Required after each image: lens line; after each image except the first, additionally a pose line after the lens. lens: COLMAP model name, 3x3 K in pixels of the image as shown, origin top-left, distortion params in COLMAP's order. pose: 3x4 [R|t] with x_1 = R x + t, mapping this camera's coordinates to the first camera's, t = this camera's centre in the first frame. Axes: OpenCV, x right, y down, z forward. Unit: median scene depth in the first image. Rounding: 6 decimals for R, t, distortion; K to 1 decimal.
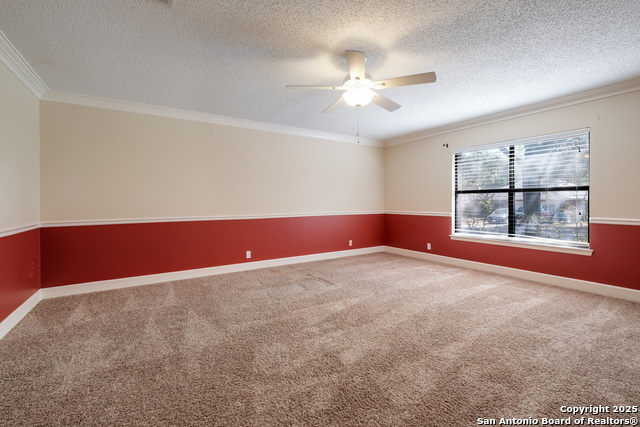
lens RADIAL K [[282.8, 0, 319.7], [0, 282.8, 210.4], [0, 0, 1]] dist [-0.004804, 0.000474]
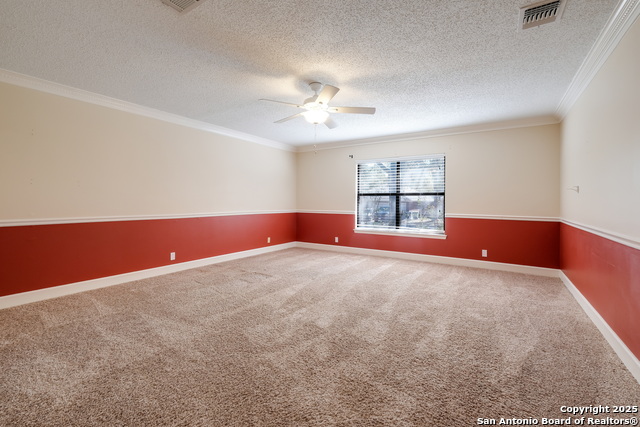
lens RADIAL K [[282.8, 0, 321.3], [0, 282.8, 208.9], [0, 0, 1]] dist [-0.004804, 0.000474]
pose [[0.911036, -0.000927, 0.412326, -0.303908], [0.003638, 0.999977, -0.005790, 0.008584], [-0.412311, 0.006775, 0.911018, -0.111586]]
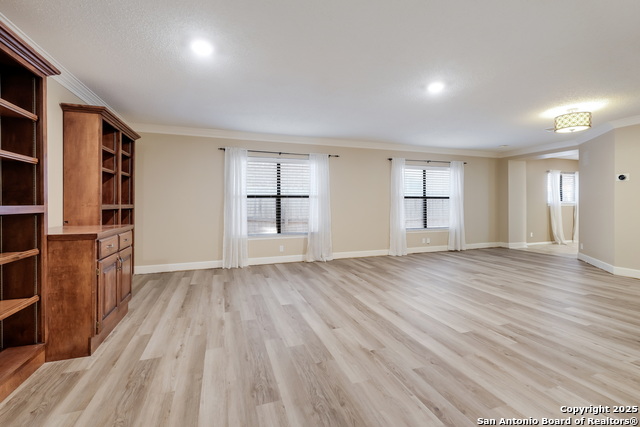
lens RADIAL K [[282.8, 0, 319.2], [0, 282.8, 208.4], [0, 0, 1]] dist [-0.004804, 0.000474]
pose [[0.238138, -0.008370, 0.971195, -1.415962], [0.032796, 0.999462, 0.000572, -0.043574], [-0.970677, 0.031715, 0.238285, 1.719842]]
